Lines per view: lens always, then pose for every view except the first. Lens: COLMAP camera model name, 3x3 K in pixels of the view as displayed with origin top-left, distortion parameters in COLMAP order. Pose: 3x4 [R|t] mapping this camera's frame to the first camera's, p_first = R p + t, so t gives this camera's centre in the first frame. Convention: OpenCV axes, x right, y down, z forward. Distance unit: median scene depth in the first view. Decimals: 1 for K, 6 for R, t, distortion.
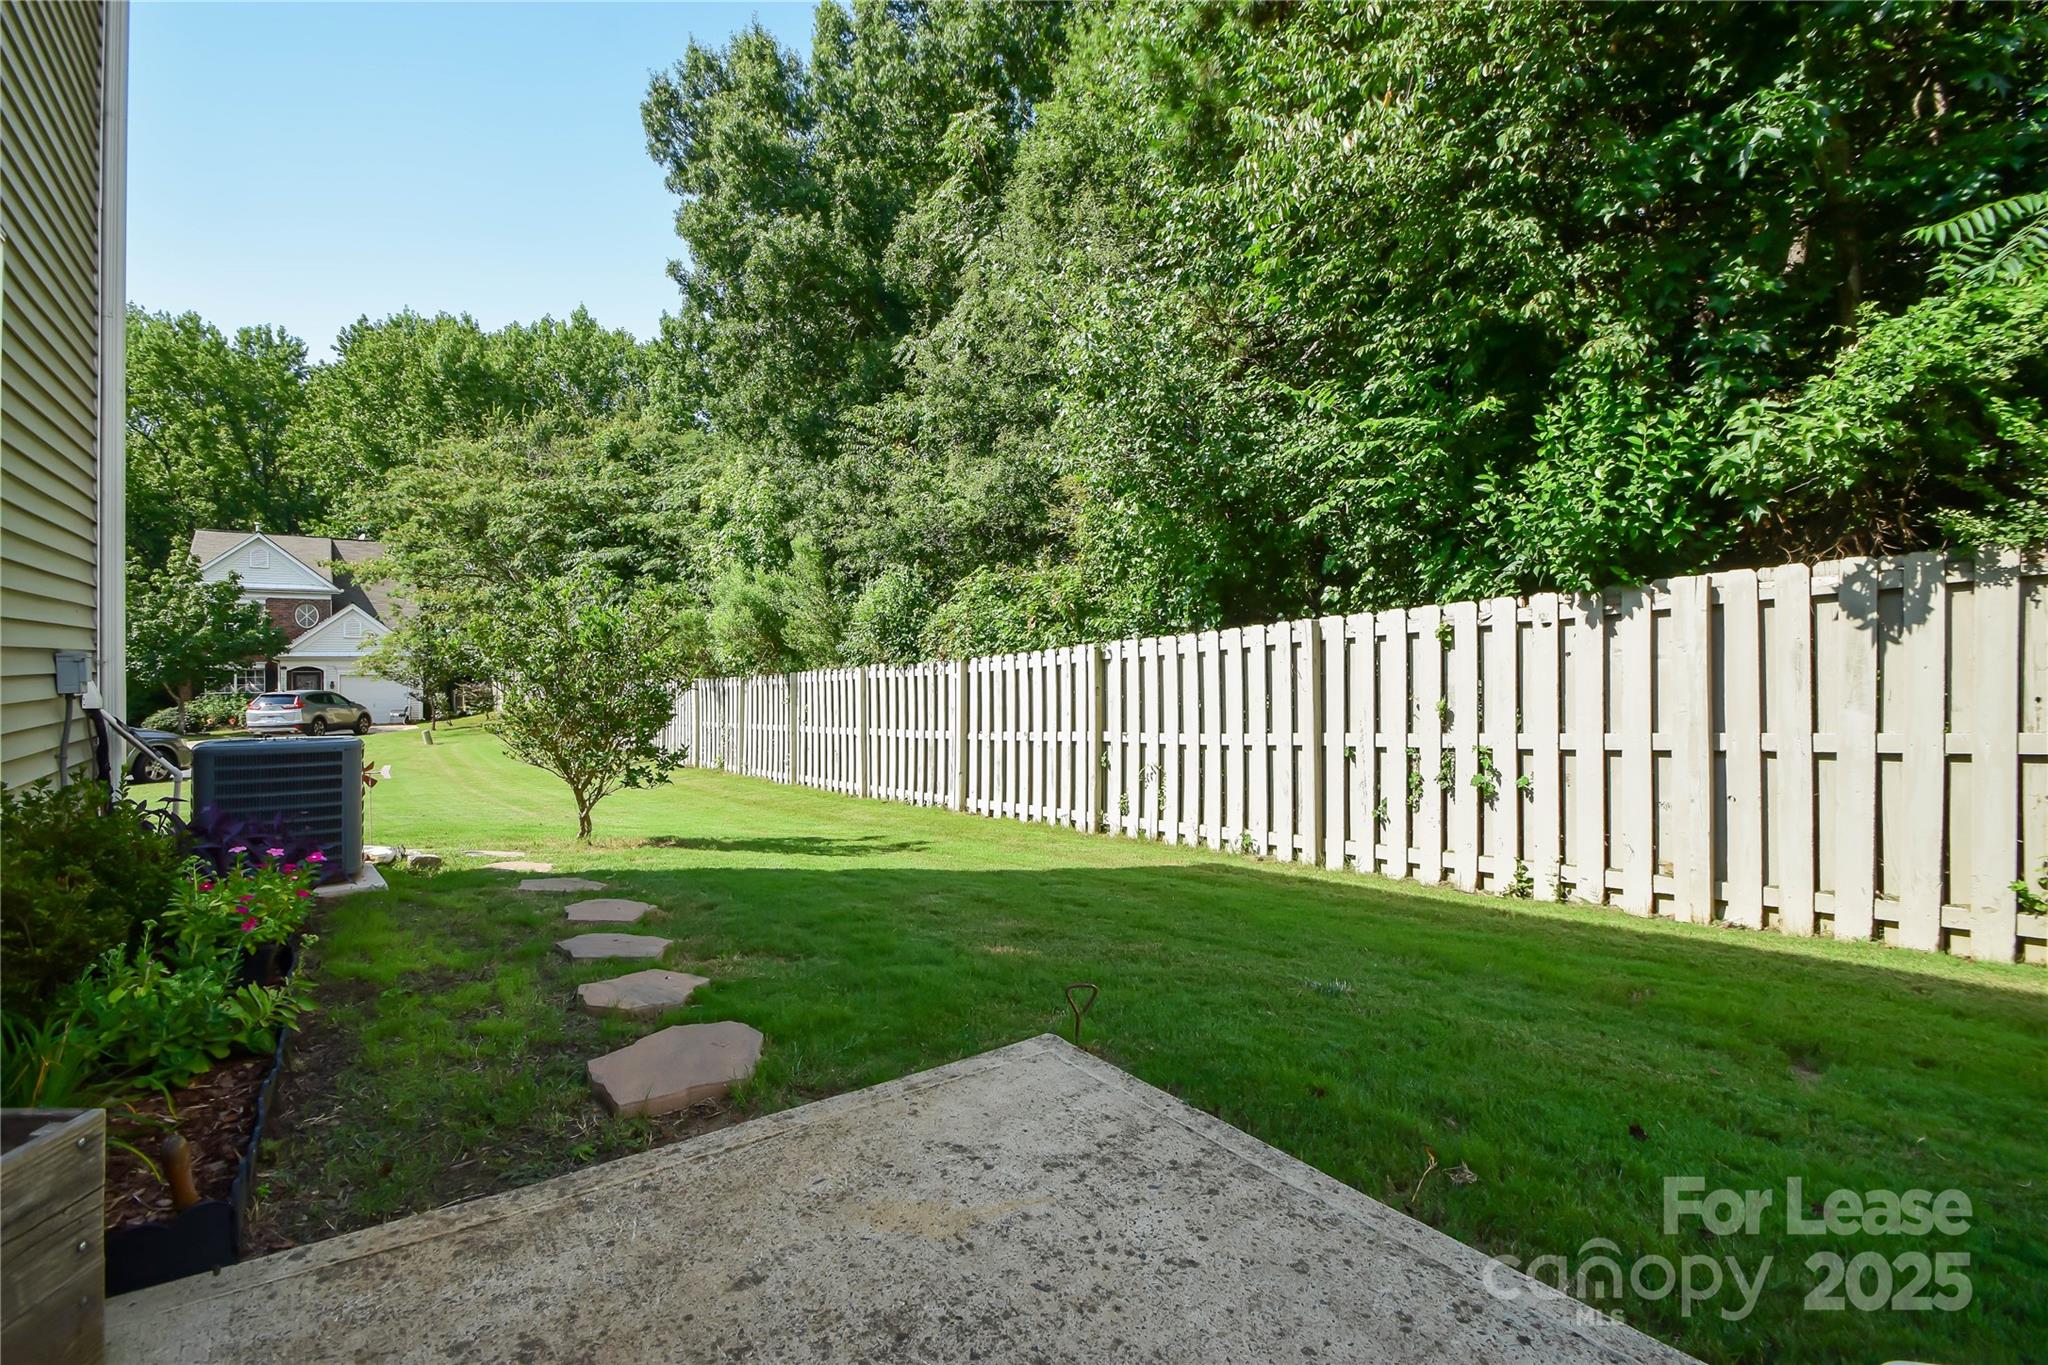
lens RADIAL K [[903.7, 0, 1018.0], [0, 903.7, 663.4], [0, 0, 1]] dist [-0.002894, -0.001532]
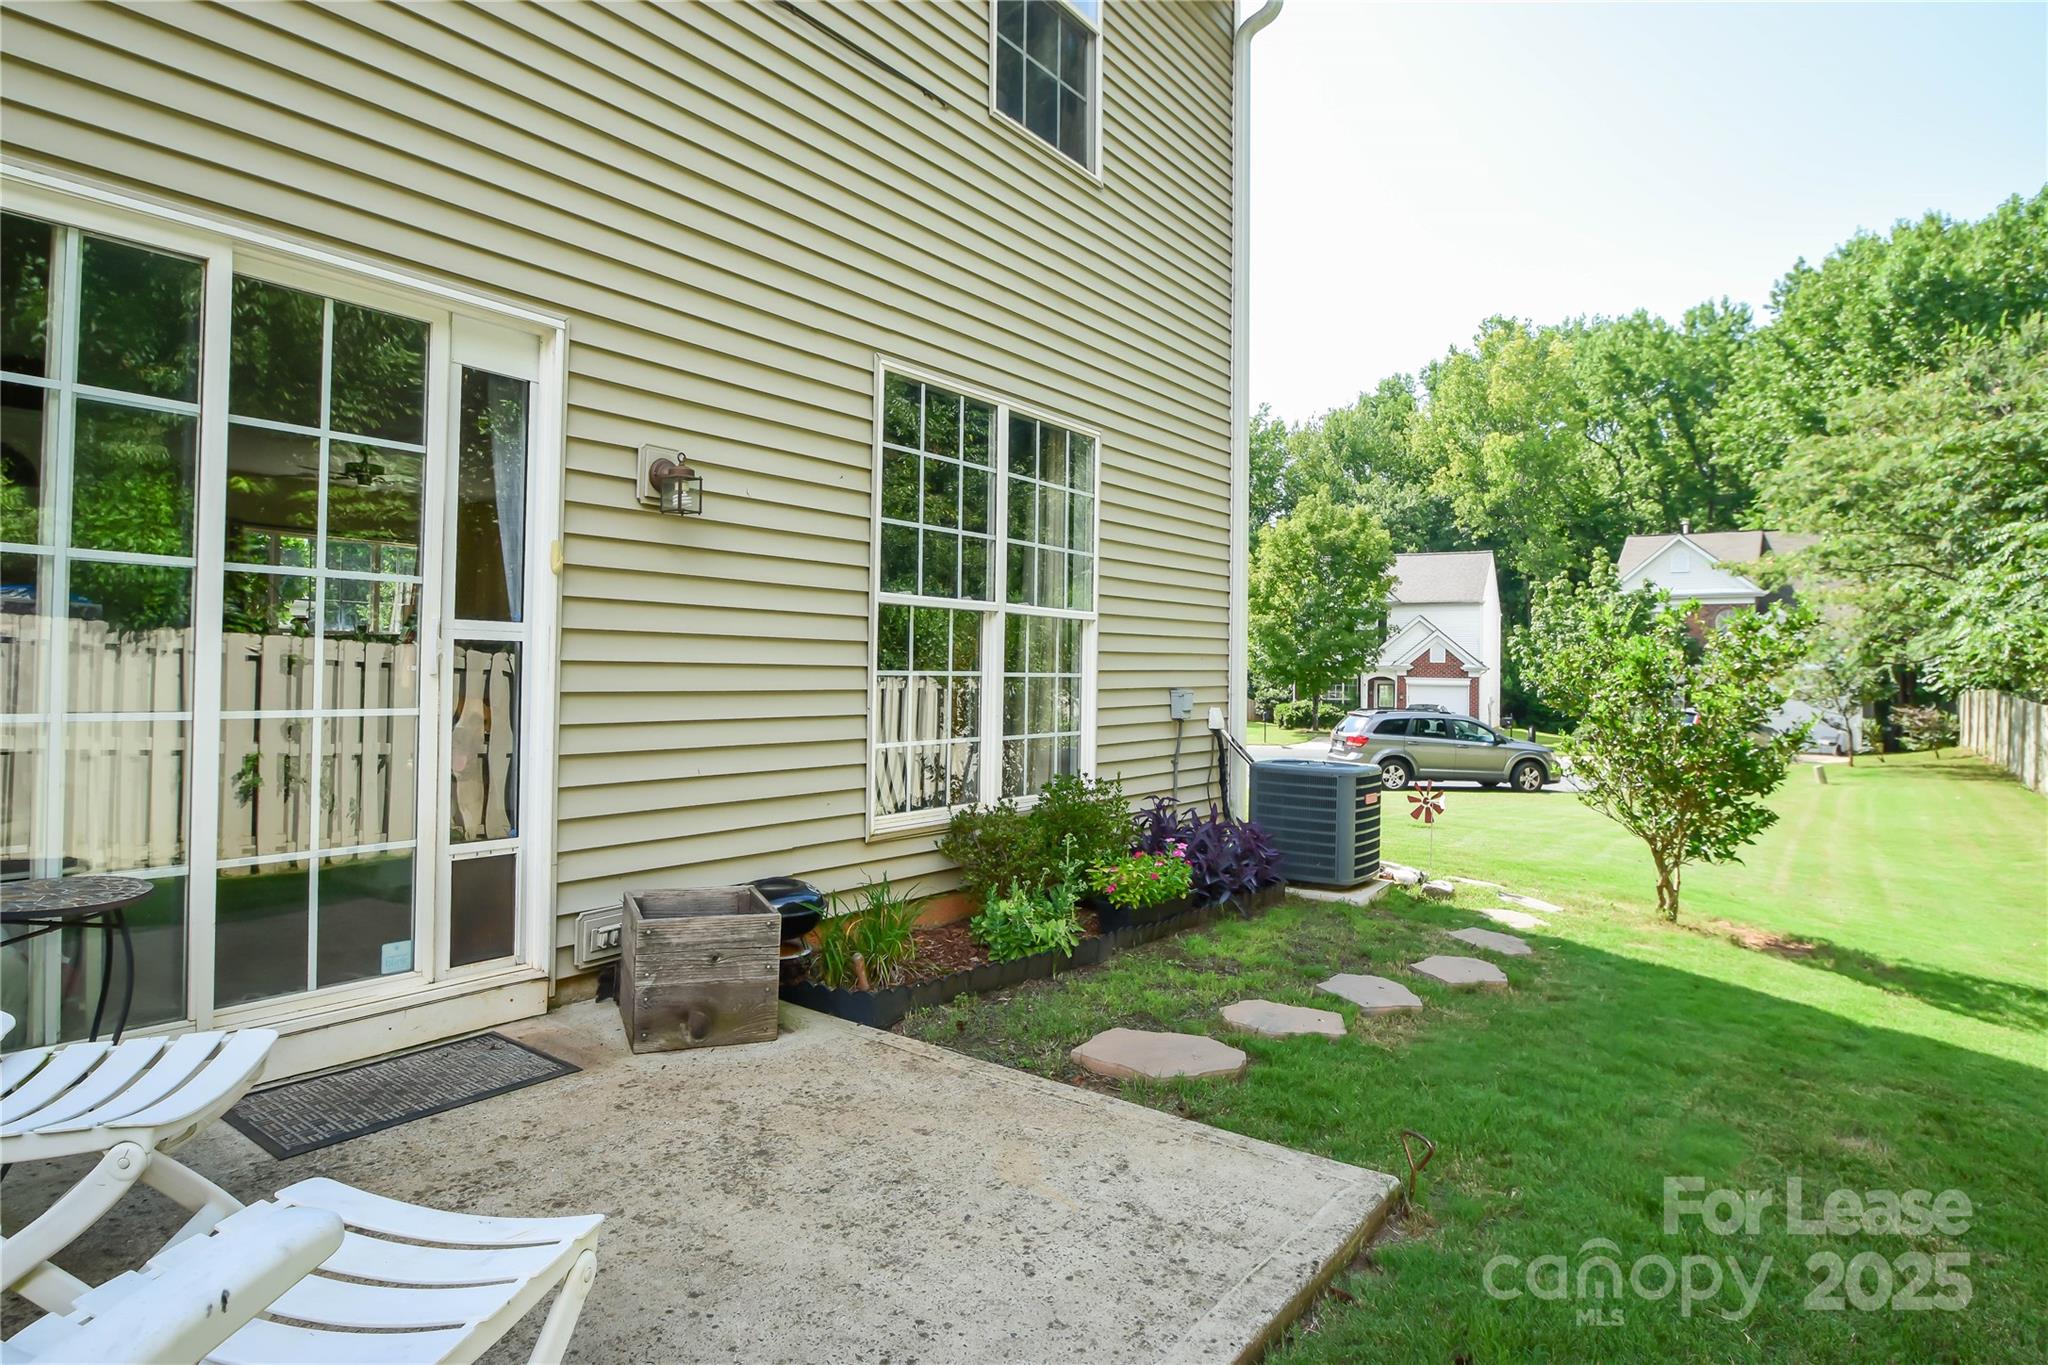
lens RADIAL K [[1124.4, 0, 1014.9], [0, 1124.4, 672.9], [0, 0, 1]] dist [-0.037559, -0.001056]
pose [[0.312945, 0.011429, -0.949703, 0.730578], [-0.014686, 0.999866, 0.007193, -0.061960], [0.949658, 0.011696, 0.313071, 0.241691]]
